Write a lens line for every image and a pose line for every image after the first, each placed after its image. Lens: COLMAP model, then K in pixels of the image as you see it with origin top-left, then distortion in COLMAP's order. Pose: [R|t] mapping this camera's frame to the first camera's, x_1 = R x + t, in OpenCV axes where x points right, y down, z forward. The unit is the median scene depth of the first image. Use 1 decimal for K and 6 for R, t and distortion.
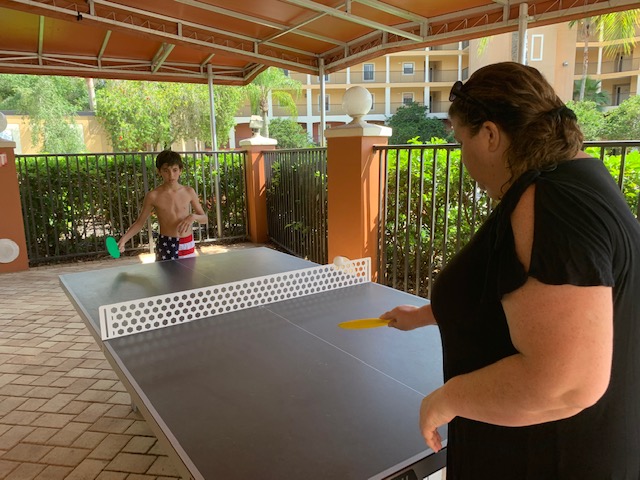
lens RADIAL K [[497.2, 0, 310.4], [0, 497.2, 241.2], [0, 0, 1]] dist [0.023556, -0.022563]
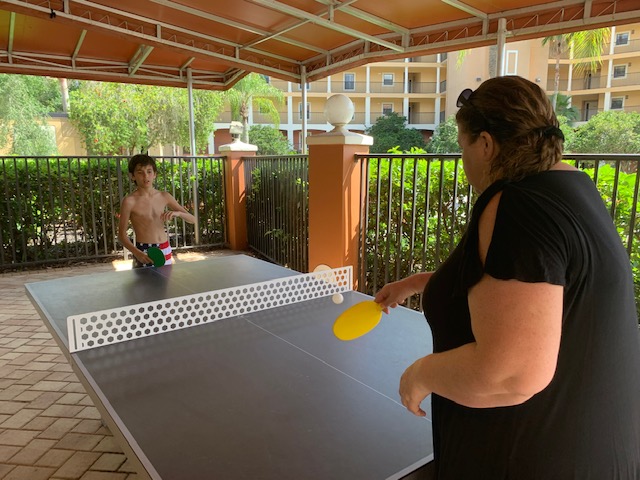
lens RADIAL K [[497.2, 0, 322.4], [0, 497.2, 240.2], [0, 0, 1]] dist [0.023556, -0.022563]
pose [[0.997794, 0.009263, 0.065733, -0.002200], [-0.008125, 0.999813, -0.017560, -0.000885], [-0.065883, 0.016988, 0.997683, 0.009659]]
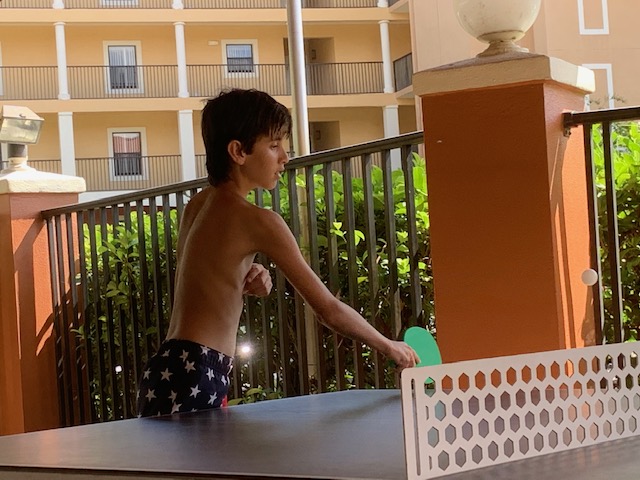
lens RADIAL K [[1599.5, 0, 324.5], [0, 1599.5, 237.4], [0, 0, 1]] dist [0.200576, 0.000000]
pose [[0.943737, -0.021847, 0.329975, -0.362474], [0.105806, 0.965313, -0.238696, 0.129667], [-0.313314, 0.260180, 0.913313, 0.031564]]
